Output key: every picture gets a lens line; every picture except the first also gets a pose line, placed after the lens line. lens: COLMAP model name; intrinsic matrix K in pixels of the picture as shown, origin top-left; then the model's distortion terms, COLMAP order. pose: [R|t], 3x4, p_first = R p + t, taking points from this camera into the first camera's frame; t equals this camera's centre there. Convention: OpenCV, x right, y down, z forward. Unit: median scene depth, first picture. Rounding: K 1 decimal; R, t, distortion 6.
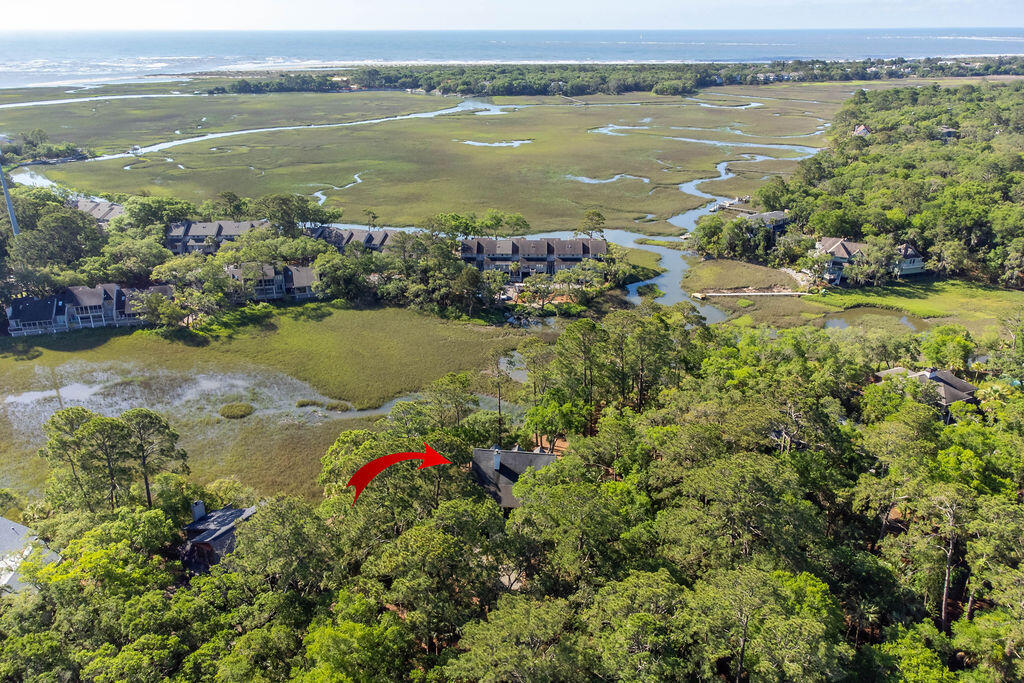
lens RADIAL K [[705.2, 0, 512.0], [0, 705.2, 341.5], [0, 0, 1]] dist [-0.002413, -0.003688]
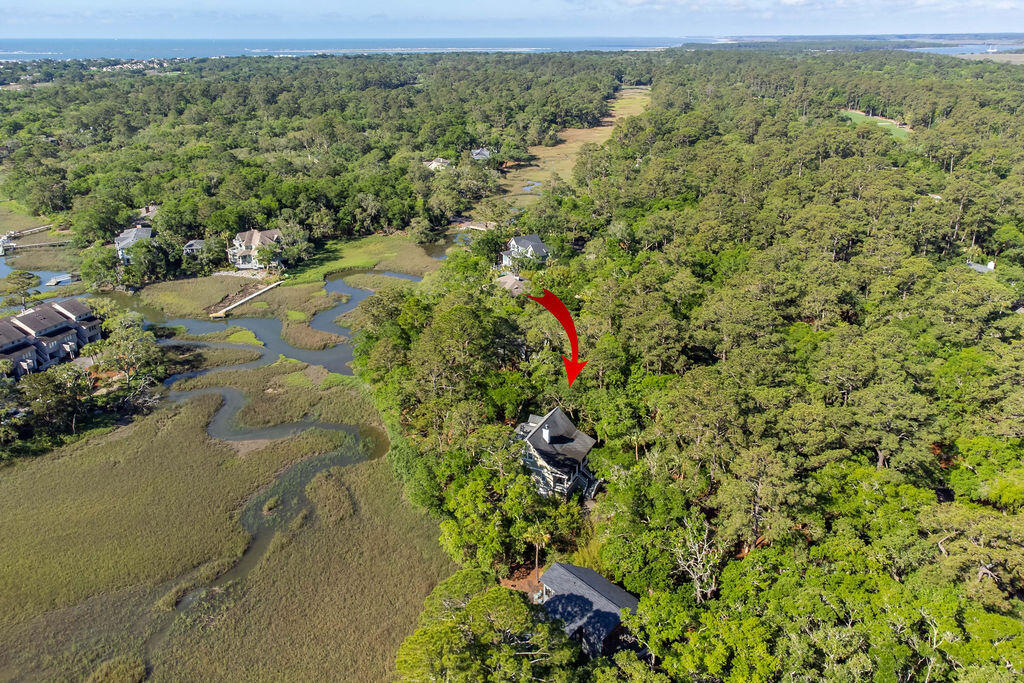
lens RADIAL K [[707.4, 0, 485.9], [0, 707.4, 366.2], [0, 0, 1]] dist [0.006245, -0.005122]
pose [[0.357948, -0.384621, 0.850846, -0.388185], [0.372754, 0.894325, 0.247459, -0.092756], [-0.856112, 0.228579, 0.463492, 0.237352]]
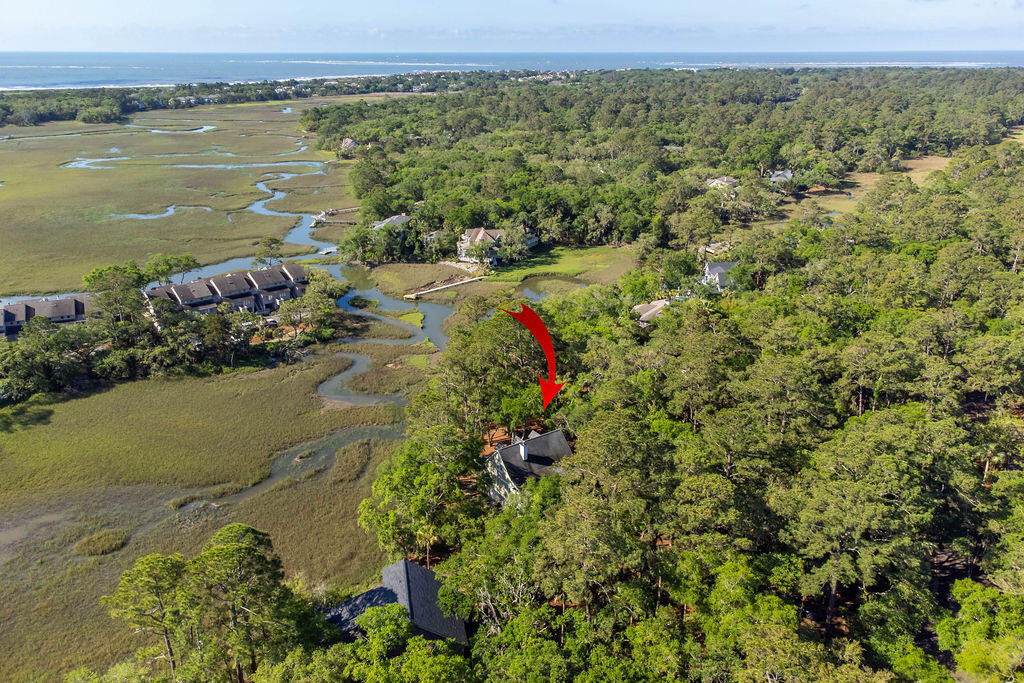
lens RADIAL K [[707.4, 0, 485.9], [0, 707.4, 366.2], [0, 0, 1]] dist [0.006245, -0.005122]
pose [[0.756239, -0.258681, 0.600989, -0.281960], [0.258449, 0.961932, 0.088827, -0.026284], [-0.601088, 0.088151, 0.794306, 0.079787]]
